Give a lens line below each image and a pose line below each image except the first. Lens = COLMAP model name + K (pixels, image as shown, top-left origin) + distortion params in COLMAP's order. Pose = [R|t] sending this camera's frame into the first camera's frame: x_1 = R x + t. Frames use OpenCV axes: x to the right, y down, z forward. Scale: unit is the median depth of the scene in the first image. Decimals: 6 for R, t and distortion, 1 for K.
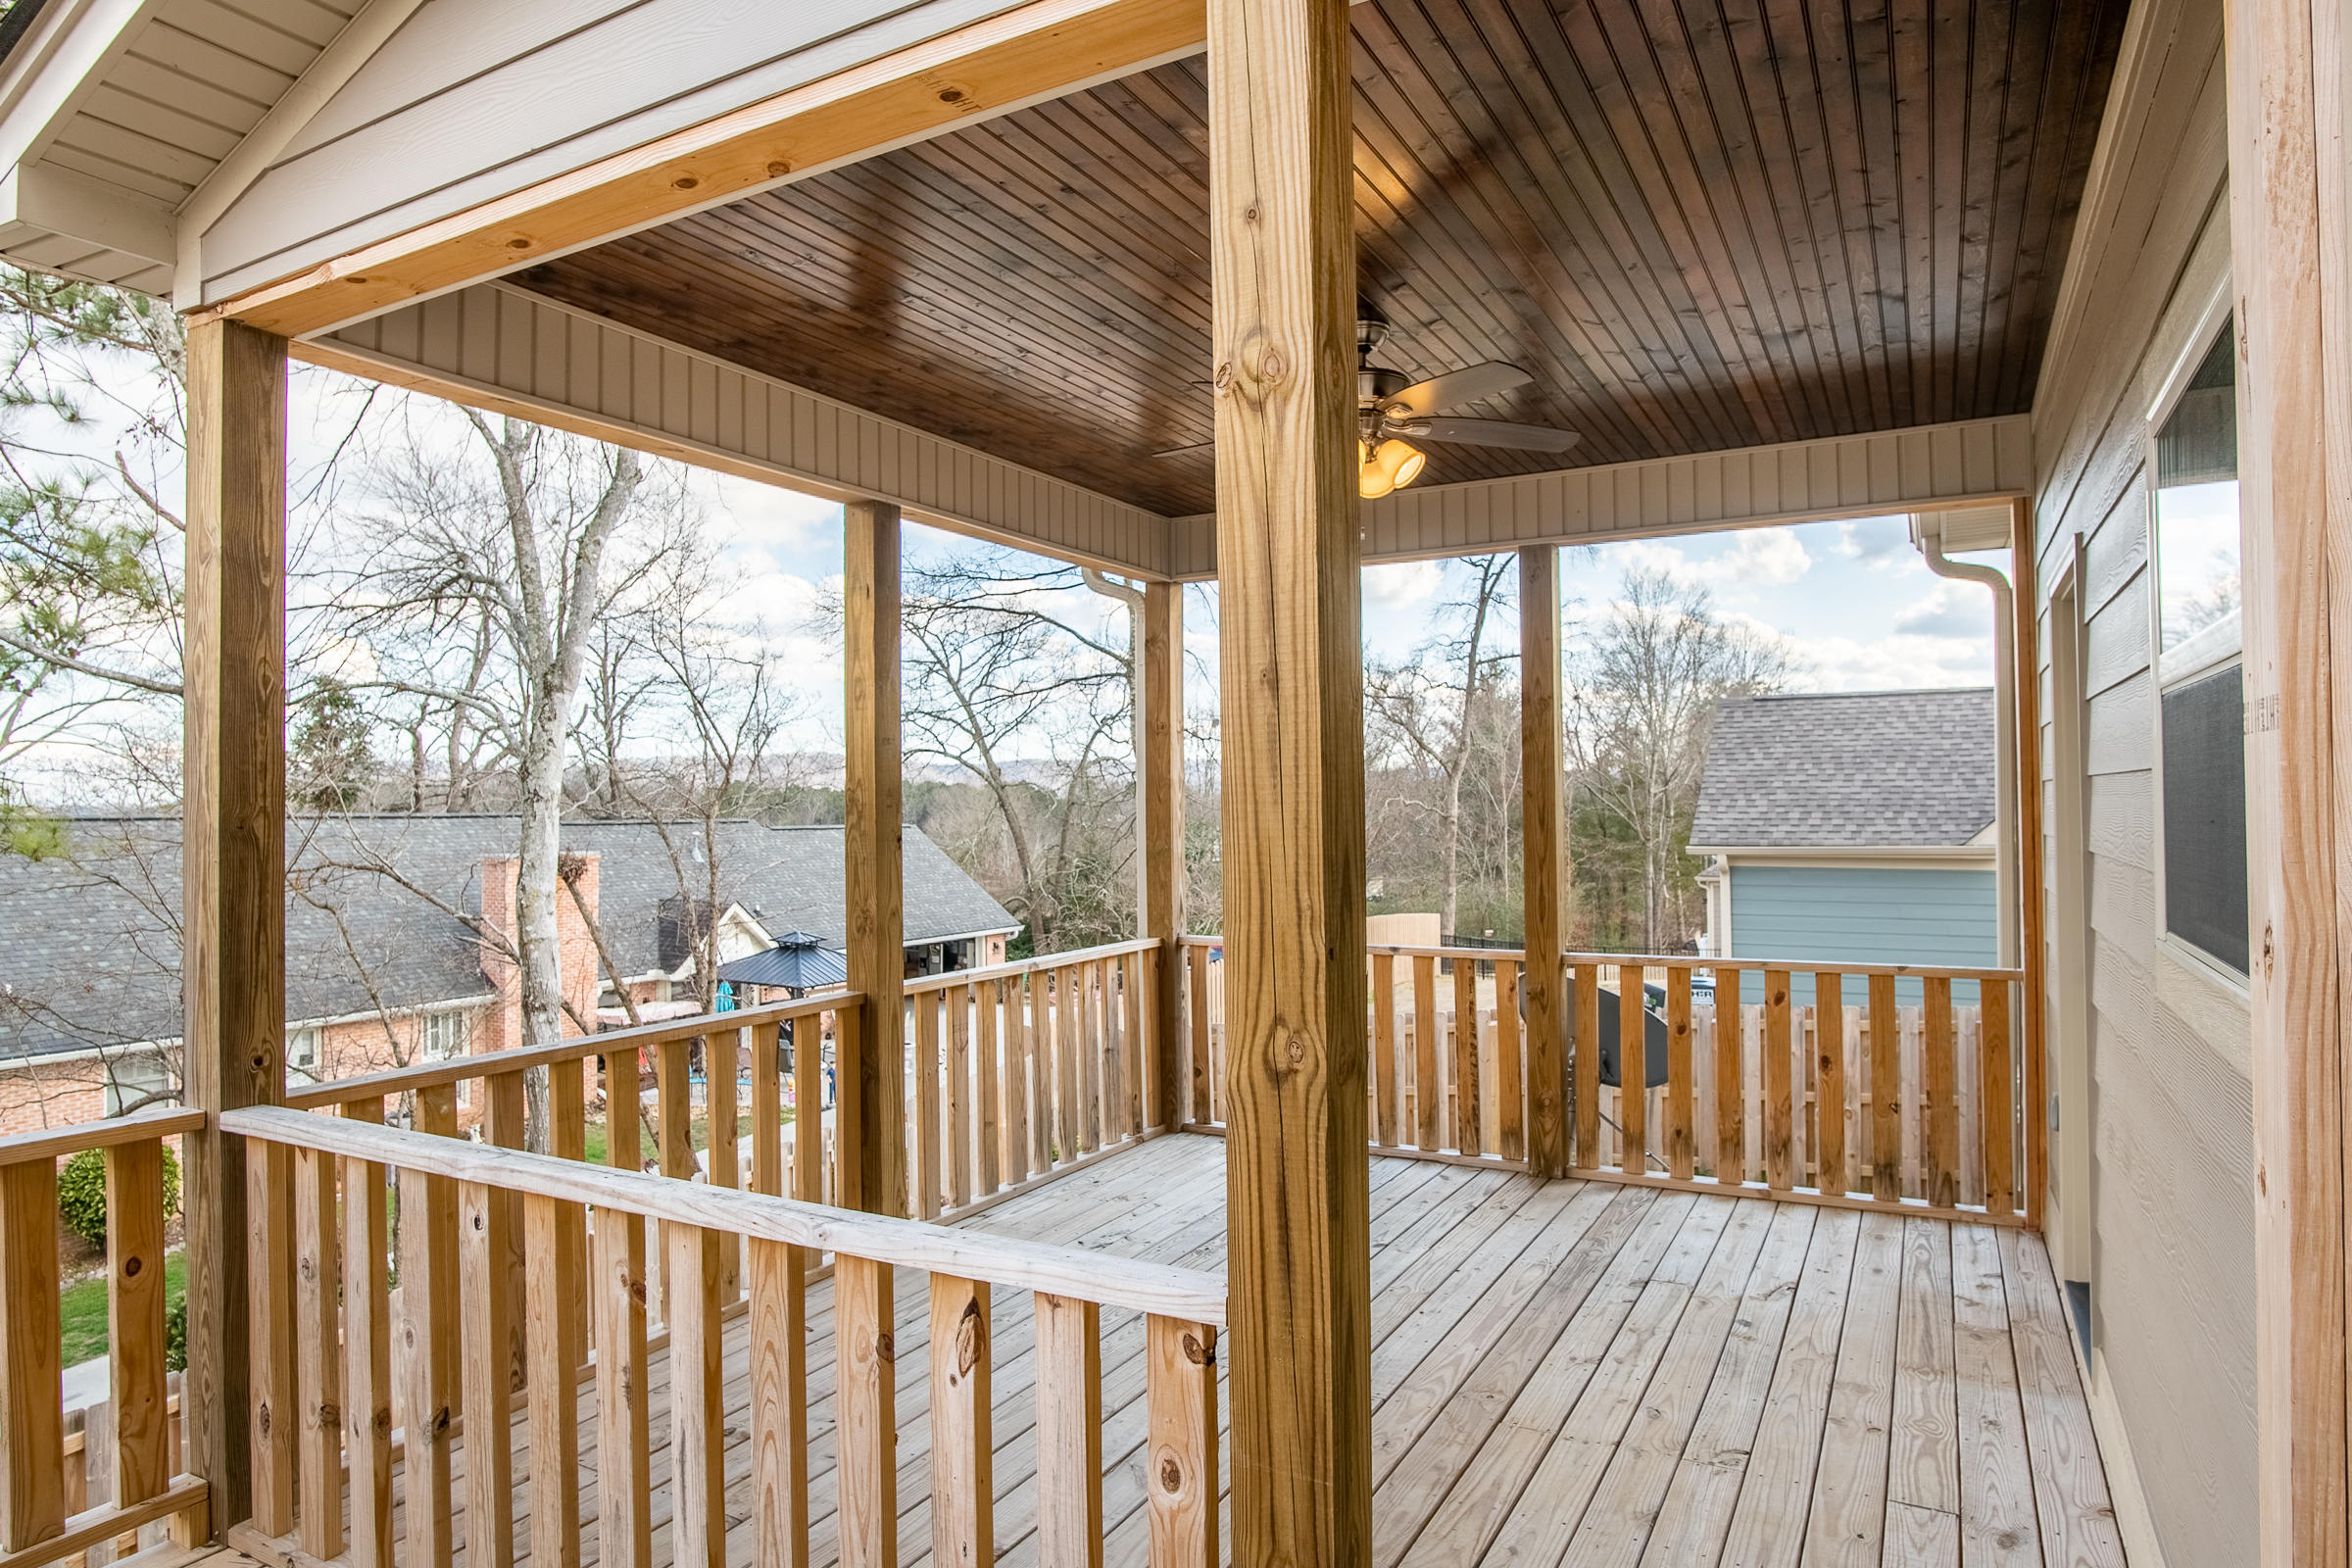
lens RADIAL K [[1361.9, 0, 1182.6], [0, 1361.9, 789.2], [0, 0, 1]] dist [-0.026388, 0.006094]
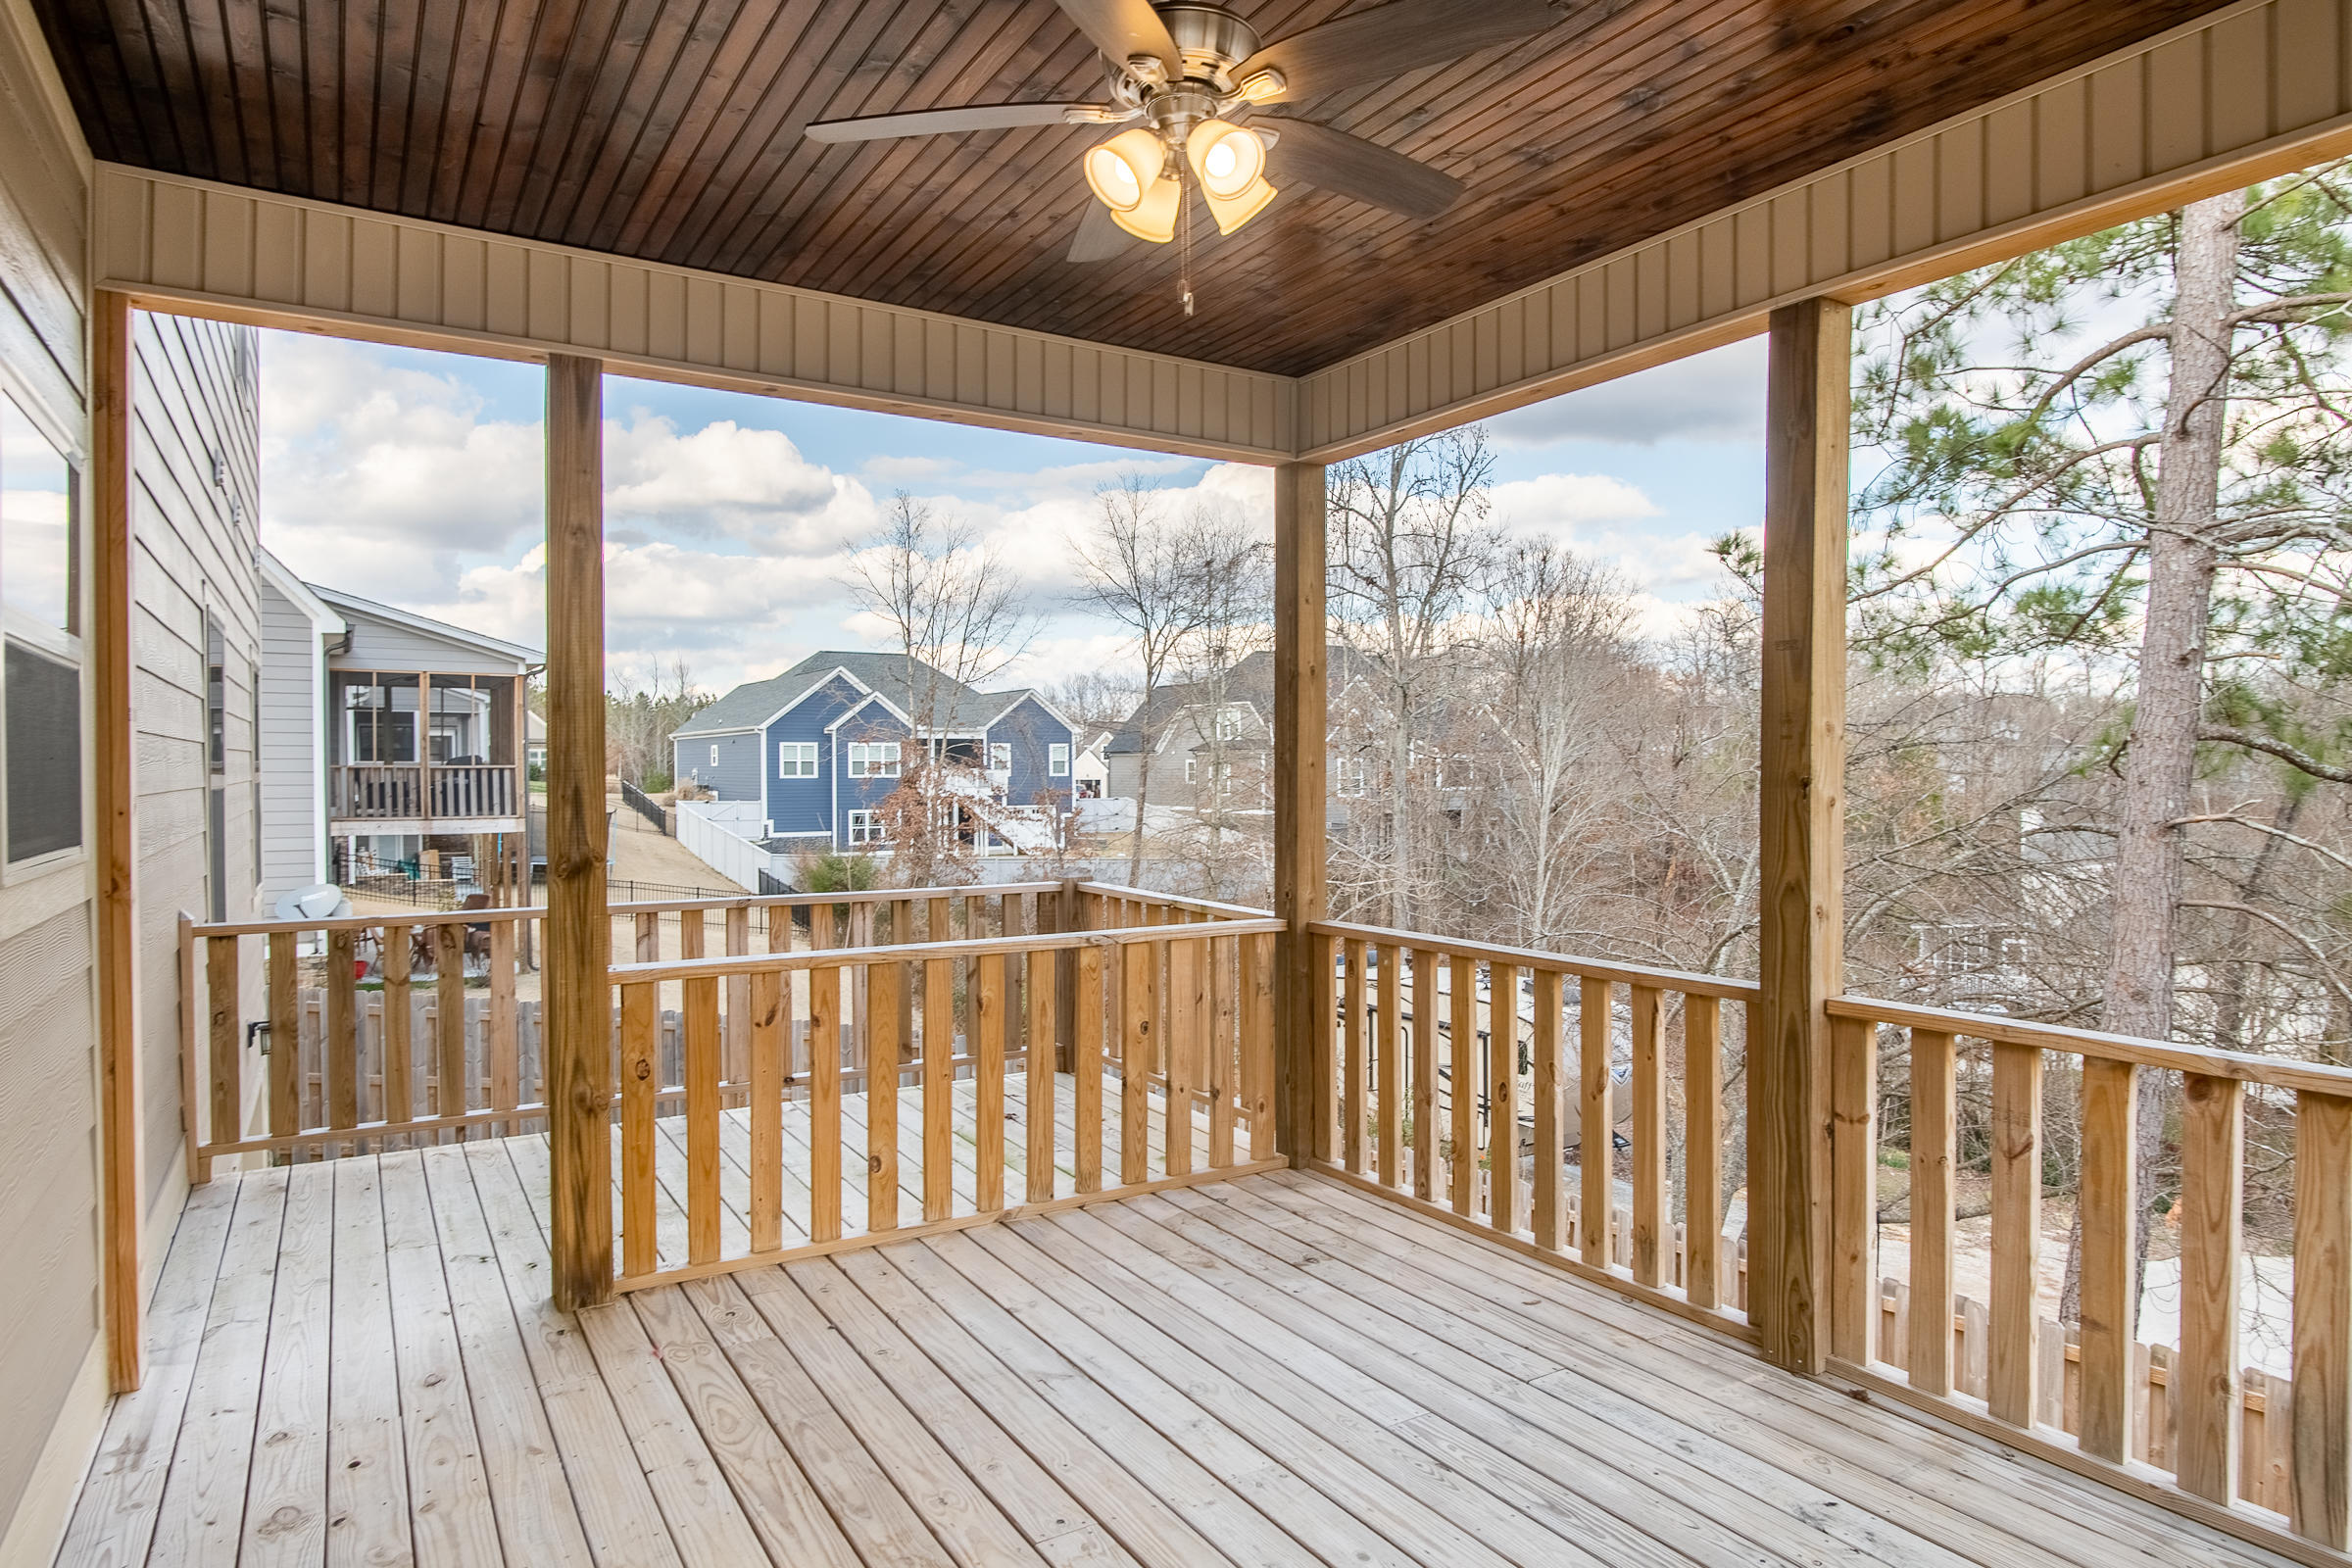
lens RADIAL K [[1361.9, 0, 1180.3], [0, 1361.9, 781.9], [0, 0, 1]] dist [-0.026388, 0.006094]
pose [[-0.482060, 0.034359, -0.875464, 0.563909], [0.031611, 0.999262, 0.021812, 0.009172], [0.875568, -0.017159, -0.482790, 1.084826]]
